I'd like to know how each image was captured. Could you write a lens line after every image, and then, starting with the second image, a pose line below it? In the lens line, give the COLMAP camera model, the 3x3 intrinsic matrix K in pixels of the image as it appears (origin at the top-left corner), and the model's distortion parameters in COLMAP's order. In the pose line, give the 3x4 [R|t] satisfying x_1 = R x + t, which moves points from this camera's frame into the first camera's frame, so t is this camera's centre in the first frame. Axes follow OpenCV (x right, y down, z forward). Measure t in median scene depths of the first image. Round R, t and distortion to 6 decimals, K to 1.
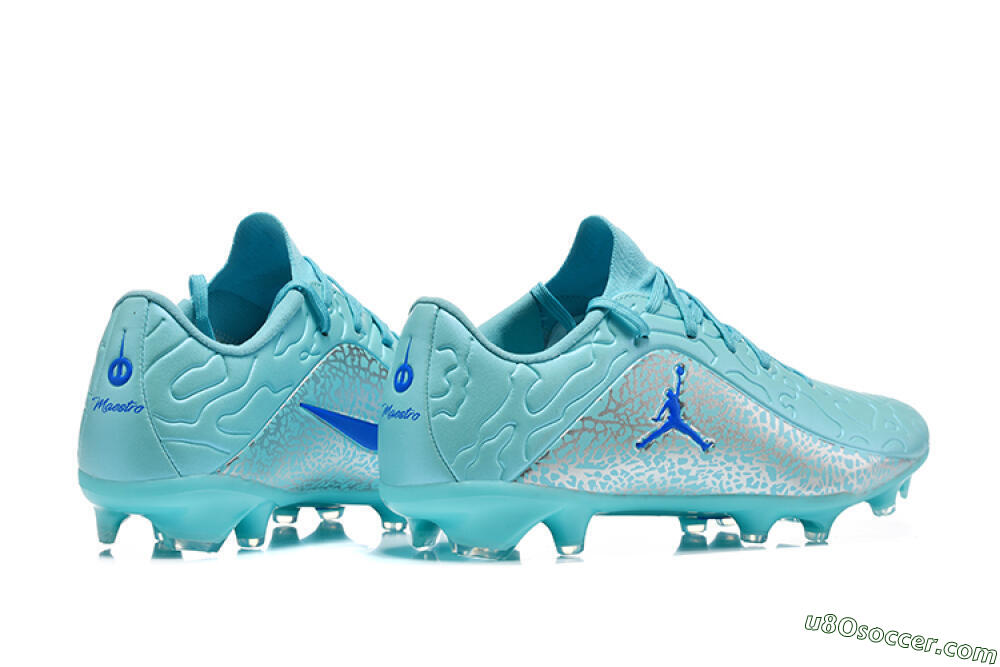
lens RADIAL K [[2569.2, 0, 500.0], [0, 2569.2, 333.5], [0, 0, 1]] dist [-0.042181, 0.380056]
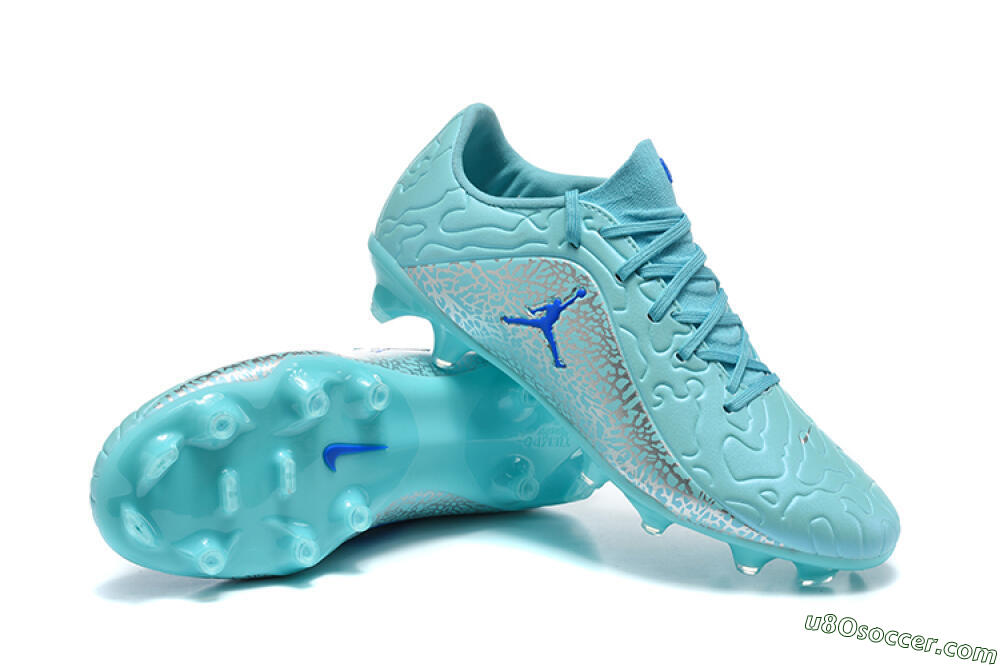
lens RADIAL K [[2569.2, 0, 500.0], [0, 2569.2, 333.5], [0, 0, 1]] dist [-0.042181, 0.380056]
pose [[0.380060, 0.570861, -0.727786, 0.847492], [-0.450341, 0.801475, 0.393486, -0.378557], [0.807928, 0.178204, 0.561690, 0.382182]]
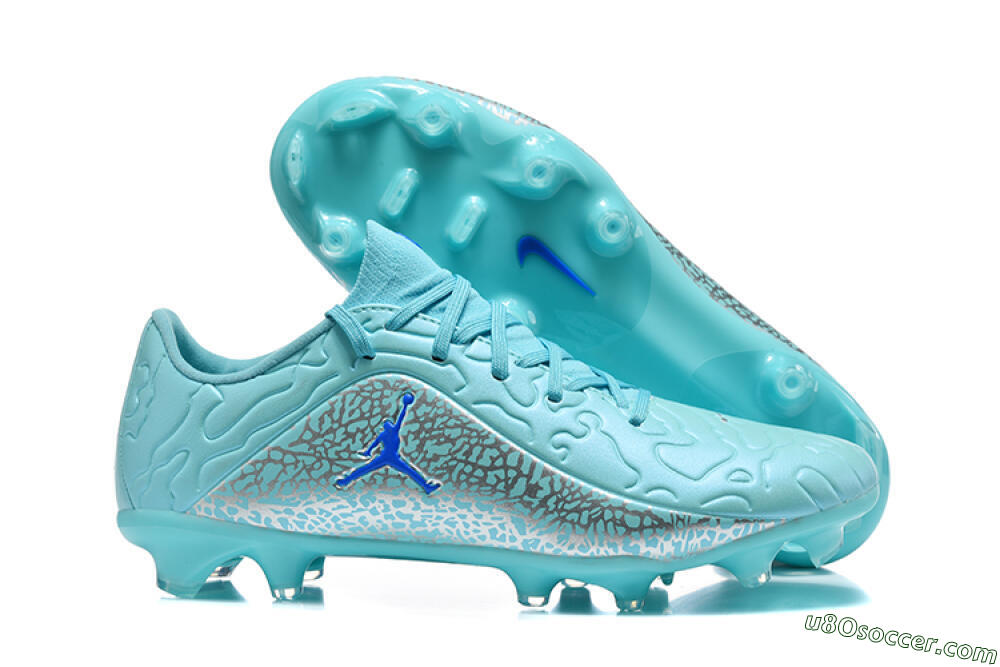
lens RADIAL K [[2569.2, 0, 500.0], [0, 2569.2, 333.5], [0, 0, 1]] dist [-0.042181, 0.380056]
pose [[0.766344, 0.036015, -0.641420, 0.653520], [-0.015948, 0.999186, 0.037049, -0.040462], [0.642232, -0.018163, 0.766295, 0.360214]]
